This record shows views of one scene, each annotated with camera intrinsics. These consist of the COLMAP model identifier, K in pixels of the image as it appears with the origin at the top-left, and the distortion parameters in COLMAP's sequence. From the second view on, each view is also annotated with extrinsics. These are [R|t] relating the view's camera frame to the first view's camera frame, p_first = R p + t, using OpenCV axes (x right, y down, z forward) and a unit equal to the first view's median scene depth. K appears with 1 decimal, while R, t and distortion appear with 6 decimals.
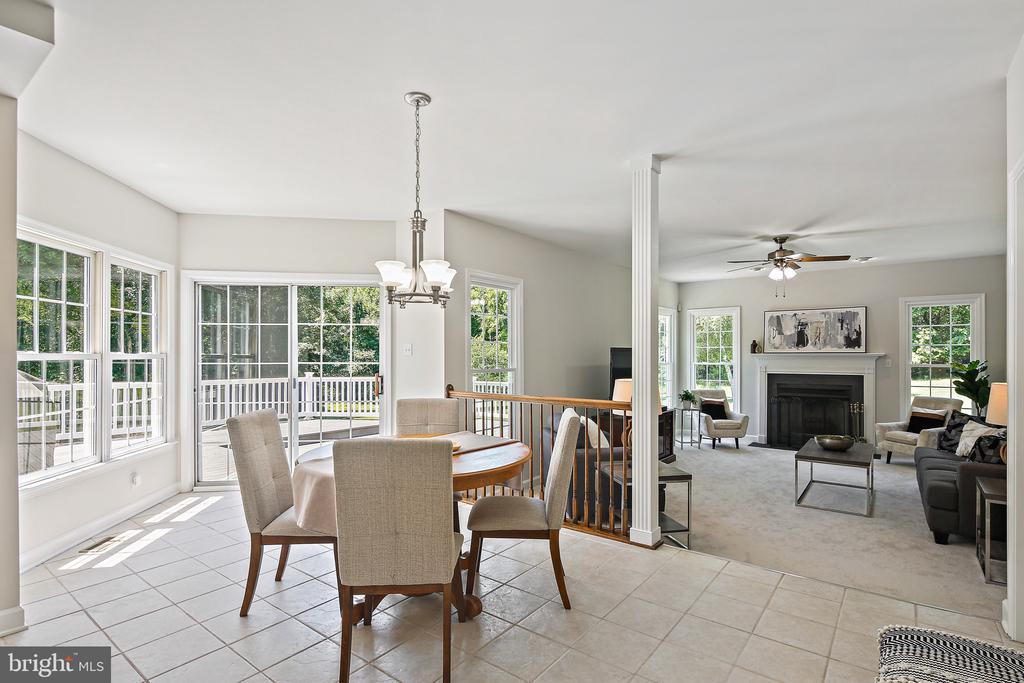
lens RADIAL K [[503.5, 0, 513.2], [0, 503.5, 352.6], [0, 0, 1]] dist [0.002387, -0.002710]
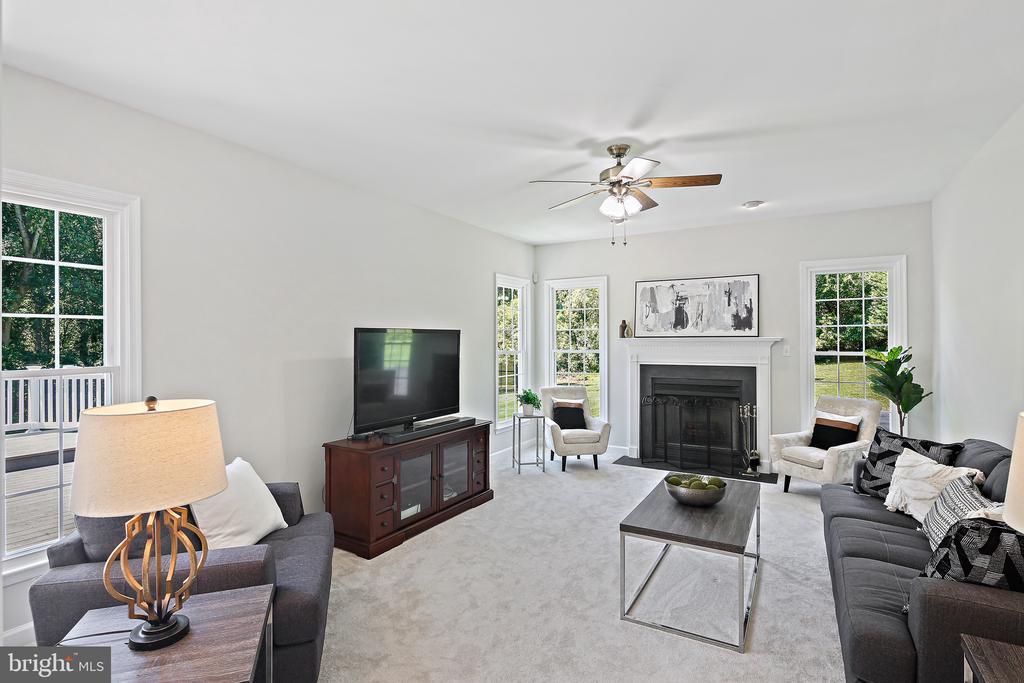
lens RADIAL K [[503.5, 0, 514.7], [0, 503.5, 335.2], [0, 0, 1]] dist [0.002387, -0.002710]
pose [[0.991323, -0.001552, 0.131440, 0.246634], [0.002443, 0.999975, -0.006615, 0.002470], [-0.131427, 0.006879, 0.991302, 0.312730]]
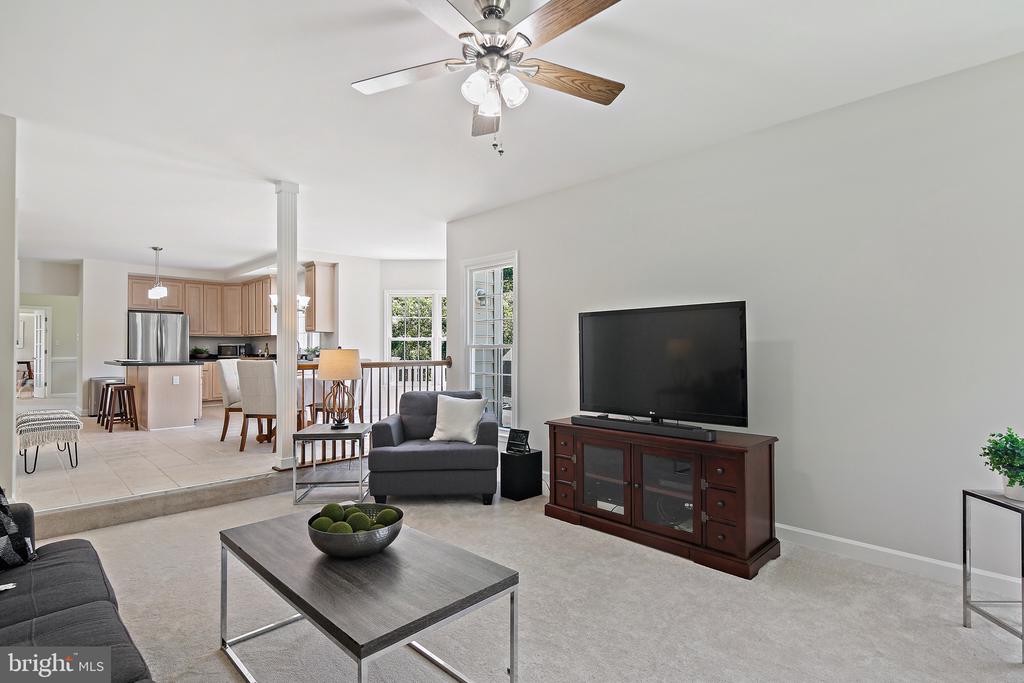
lens RADIAL K [[503.5, 0, 516.2], [0, 503.5, 339.6], [0, 0, 1]] dist [0.002387, -0.002710]
pose [[-0.123903, -0.008788, -0.992255, 0.676870], [0.007527, 0.999924, -0.009796, 0.025007], [0.992266, -0.008683, -0.123827, 0.796342]]
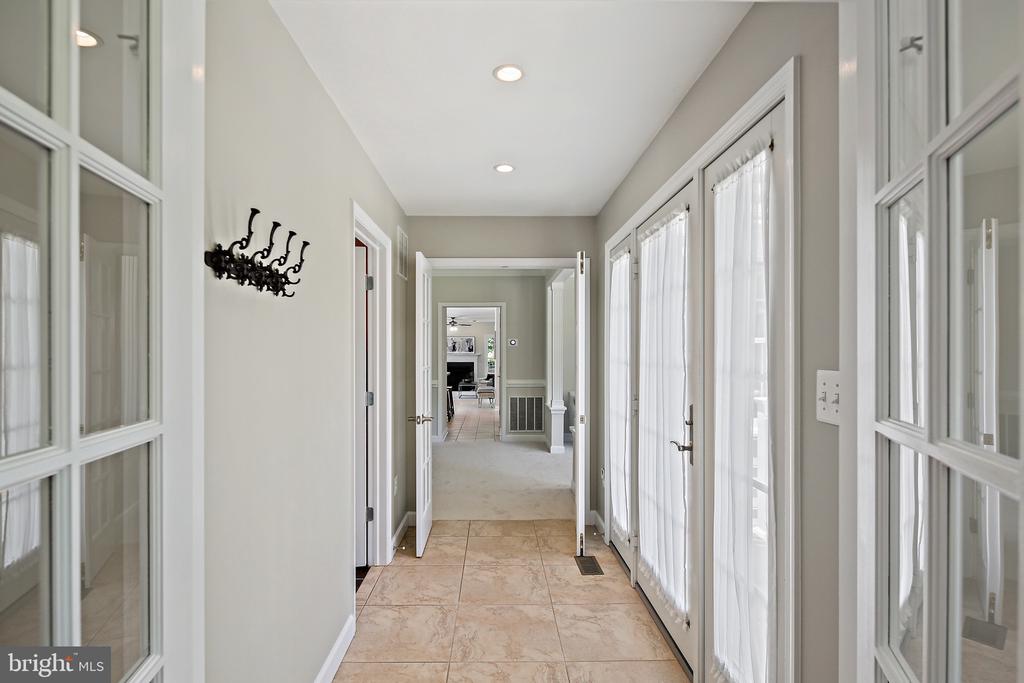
lens RADIAL K [[503.5, 0, 510.6], [0, 503.5, 350.3], [0, 0, 1]] dist [0.002387, -0.002710]
pose [[0.773896, 0.002934, 0.633306, -0.886891], [-0.001450, 0.999995, -0.002862, -0.011146], [-0.633311, 0.001297, 0.773896, -1.248414]]
